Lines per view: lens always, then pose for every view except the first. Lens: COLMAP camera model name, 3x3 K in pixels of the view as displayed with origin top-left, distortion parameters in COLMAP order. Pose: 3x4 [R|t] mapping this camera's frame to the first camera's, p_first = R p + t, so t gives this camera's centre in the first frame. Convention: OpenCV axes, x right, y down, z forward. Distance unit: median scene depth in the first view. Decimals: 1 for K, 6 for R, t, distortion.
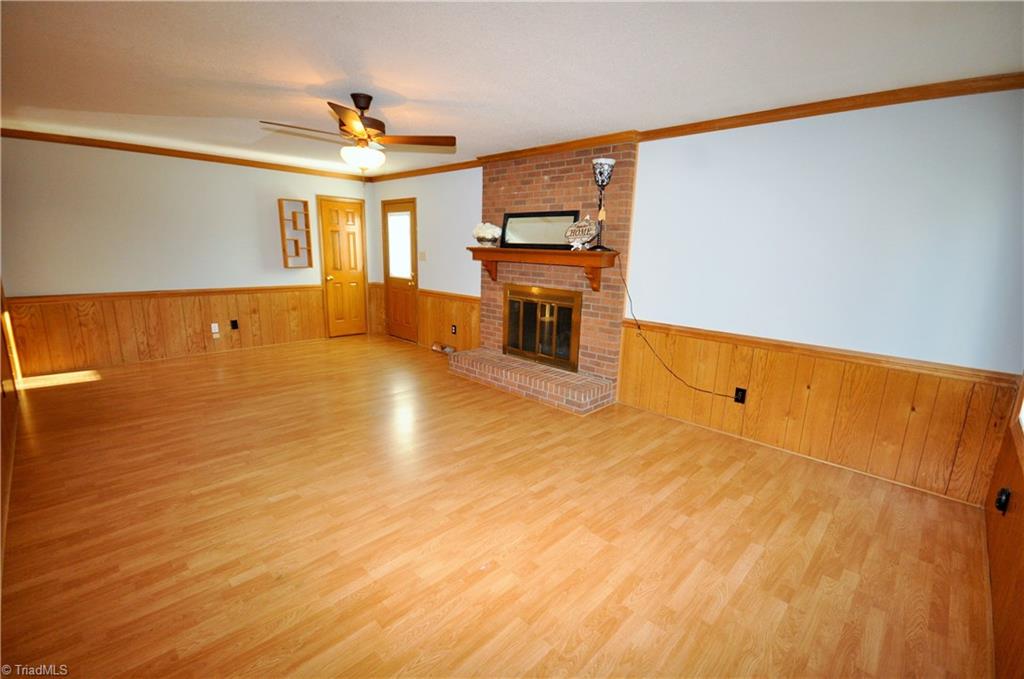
lens RADIAL K [[452.6, 0, 521.1], [0, 452.6, 343.7], [0, 0, 1]] dist [-0.002847, -0.000361]
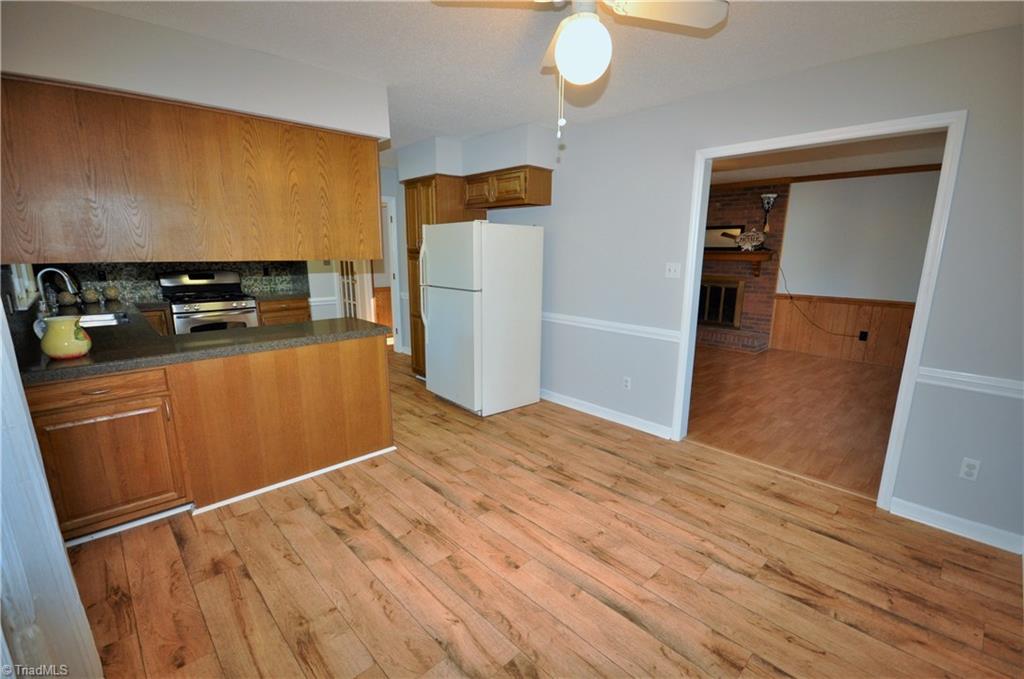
lens RADIAL K [[452.6, 0, 517.2], [0, 452.6, 345.6], [0, 0, 1]] dist [-0.002847, -0.000361]
pose [[0.998656, -0.010600, -0.050723, -0.578763], [0.010515, 0.999943, -0.001954, 0.115511], [0.050741, 0.001418, 0.998711, -0.596721]]
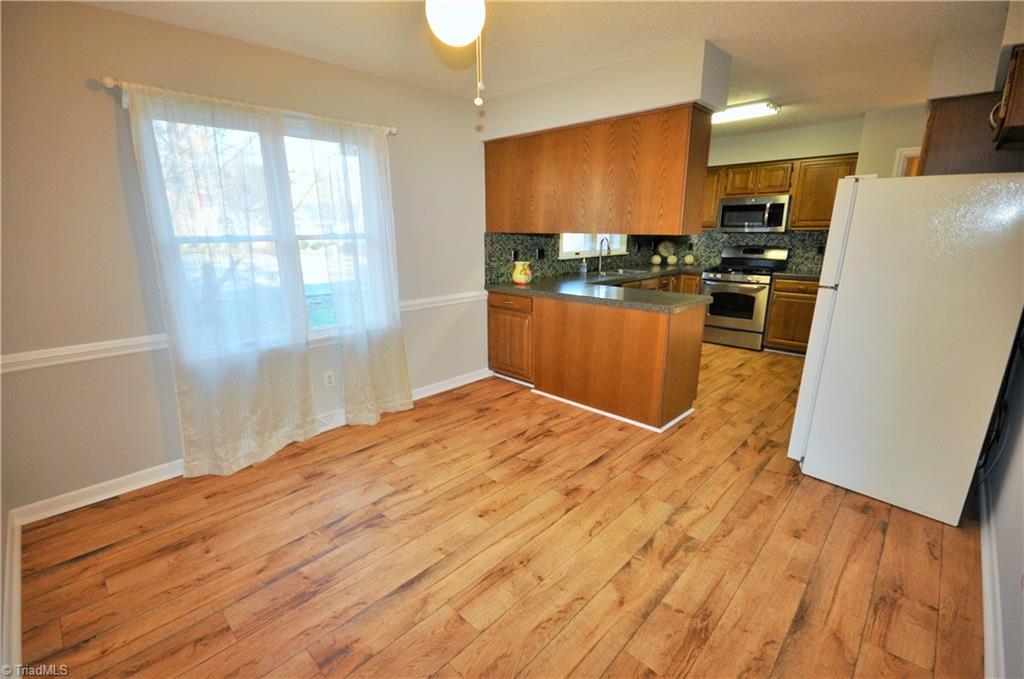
lens RADIAL K [[452.6, 0, 516.2], [0, 452.6, 347.7], [0, 0, 1]] dist [-0.002847, -0.000361]
pose [[-0.009657, 0.232368, -0.972580, -0.133099], [-0.201744, 0.952172, 0.229496, 0.031288], [0.979391, 0.198429, 0.037683, -0.131664]]
